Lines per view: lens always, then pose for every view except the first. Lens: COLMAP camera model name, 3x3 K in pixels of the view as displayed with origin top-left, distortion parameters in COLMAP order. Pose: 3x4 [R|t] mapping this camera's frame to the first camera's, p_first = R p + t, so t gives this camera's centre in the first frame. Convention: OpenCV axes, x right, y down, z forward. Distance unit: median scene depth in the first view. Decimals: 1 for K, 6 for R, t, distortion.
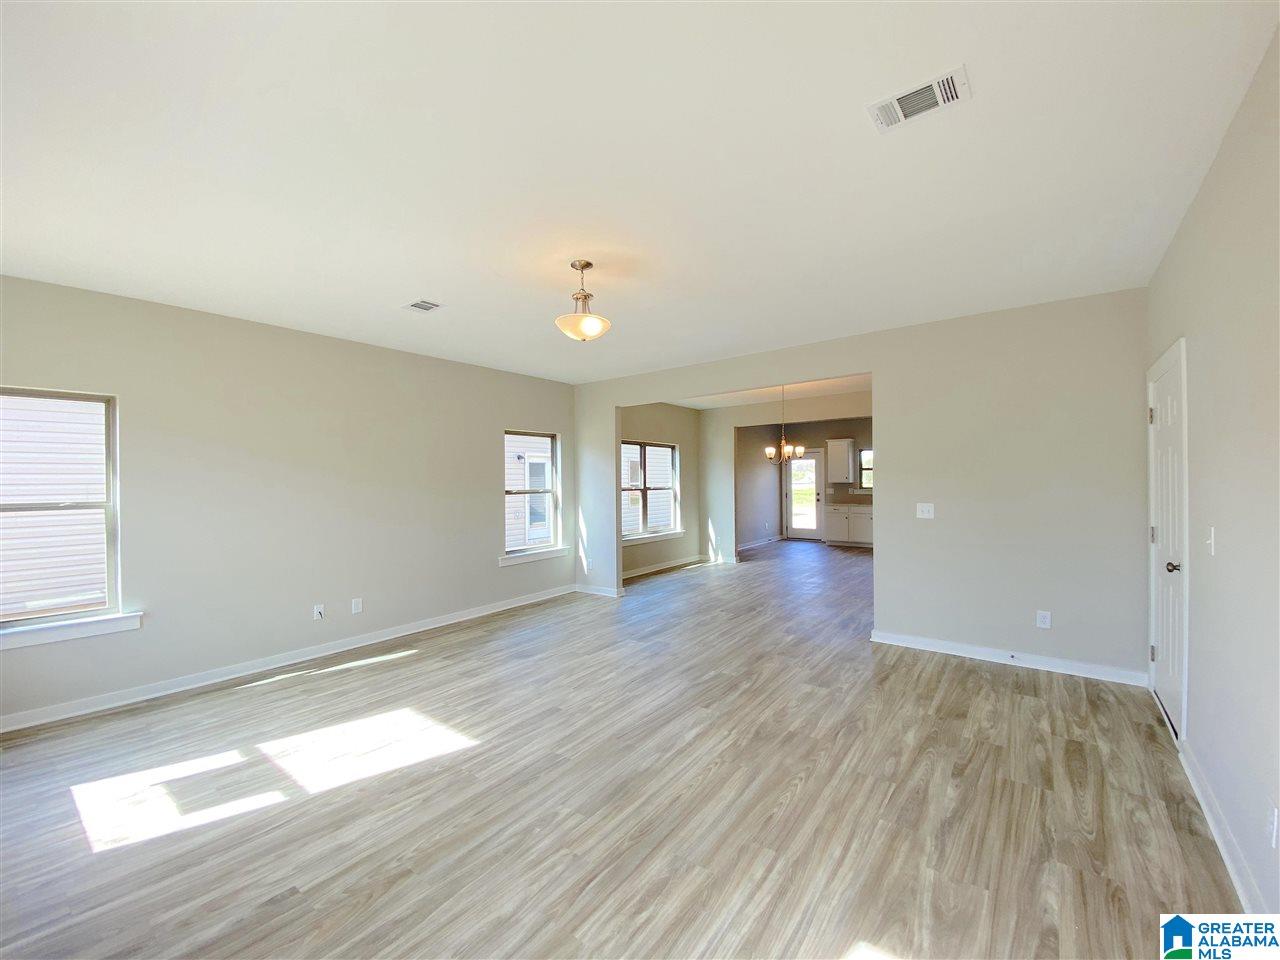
lens RADIAL K [[520.9, 0, 655.9], [0, 520.9, 476.1], [0, 0, 1]] dist [0.001071, -0.013103]
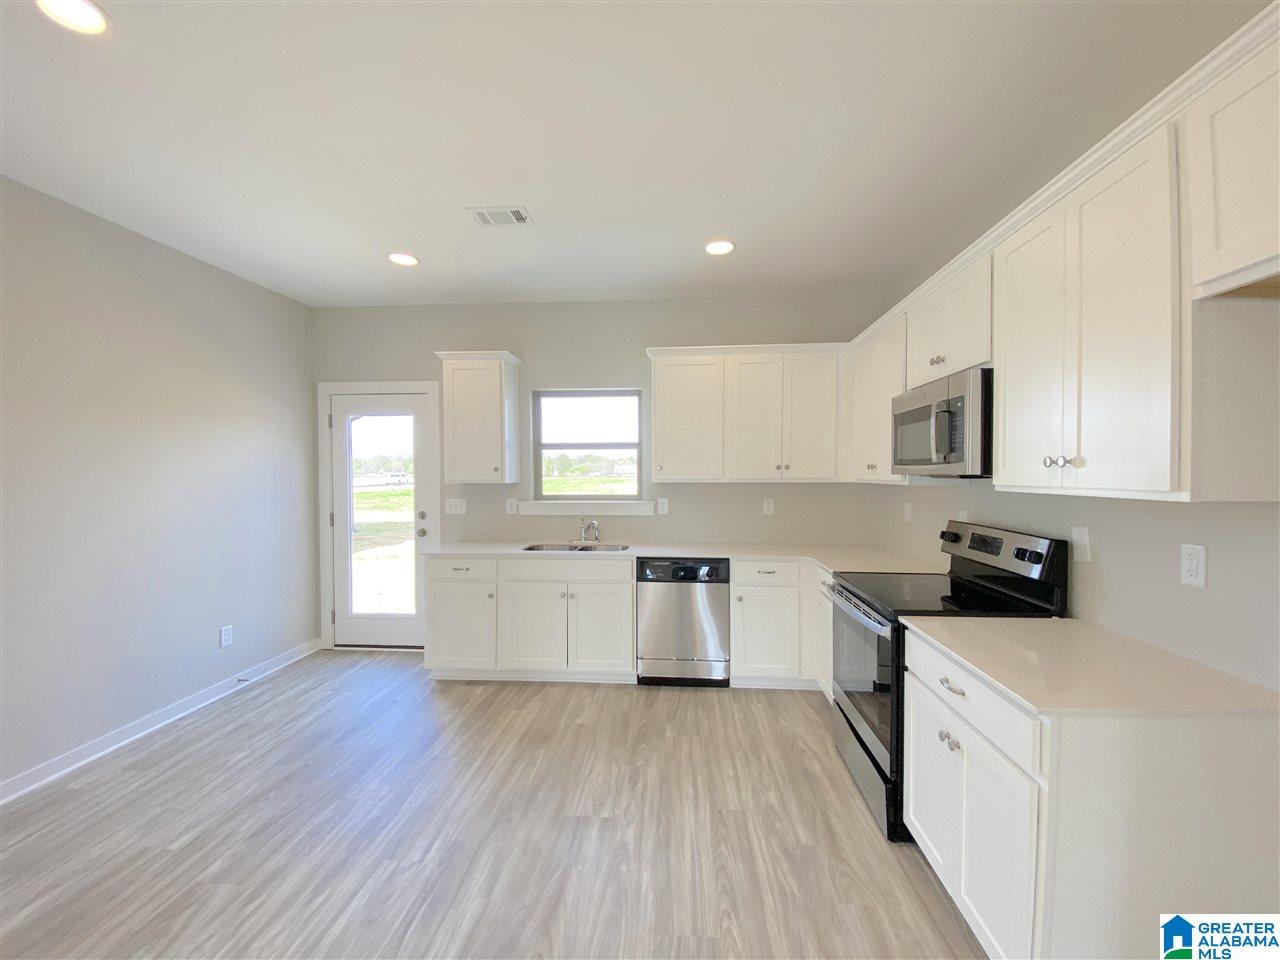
lens RADIAL K [[520.9, 0, 655.9], [0, 520.9, 476.1], [0, 0, 1]] dist [0.001071, -0.013103]
pose [[0.838748, -0.000568, 0.544520, 0.931032], [-0.002201, 0.999988, 0.004434, 0.023589], [-0.544516, -0.004917, 0.838736, 2.293187]]
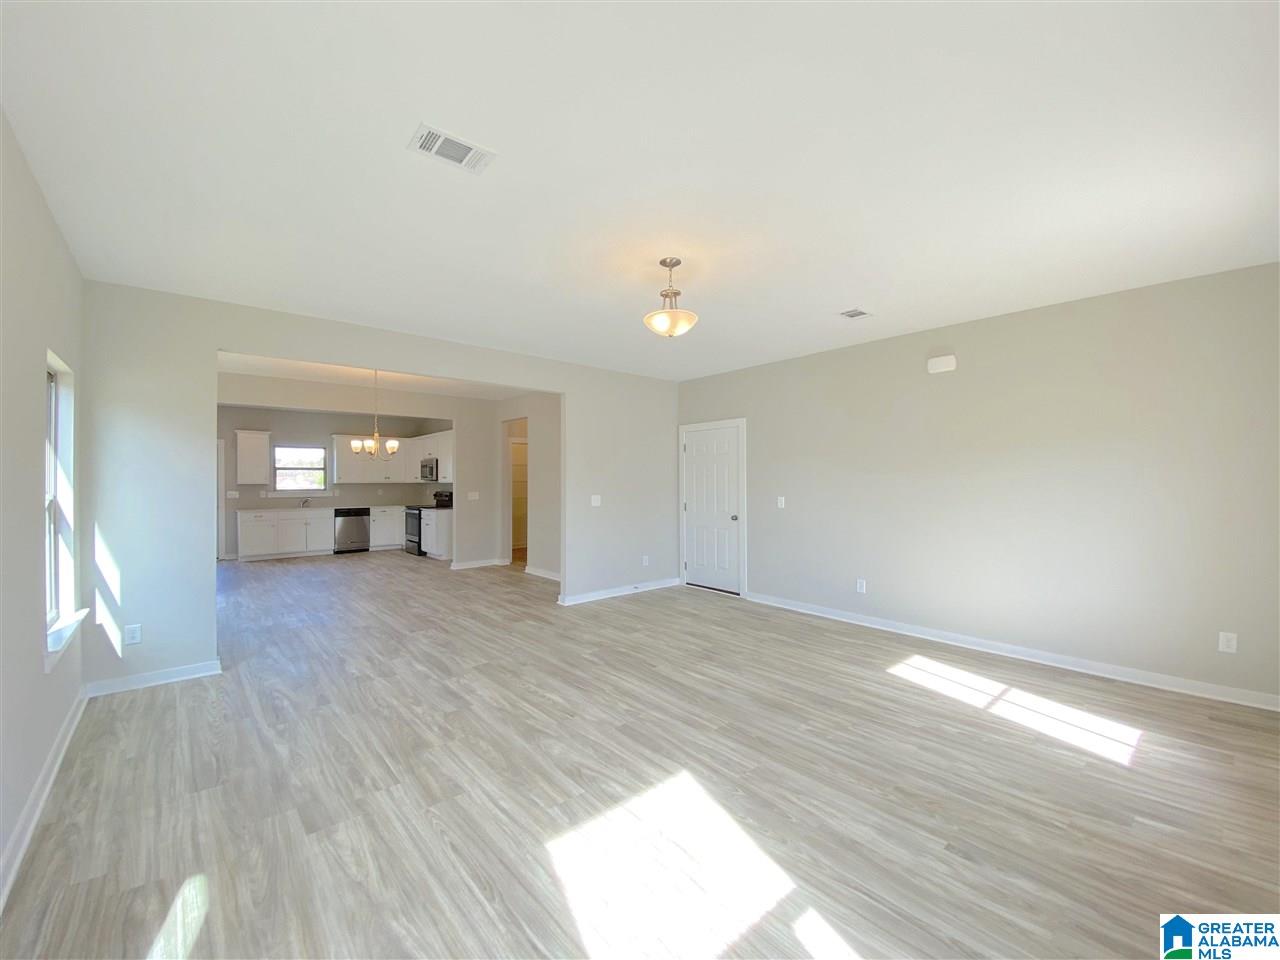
lens RADIAL K [[520.9, 0, 655.9], [0, 520.9, 476.1], [0, 0, 1]] dist [0.001071, -0.013103]
pose [[0.214382, 0.007585, 0.976720, -1.038641], [0.003301, 0.999959, -0.008490, 0.032790], [-0.976744, 0.005044, 0.214348, 0.752899]]
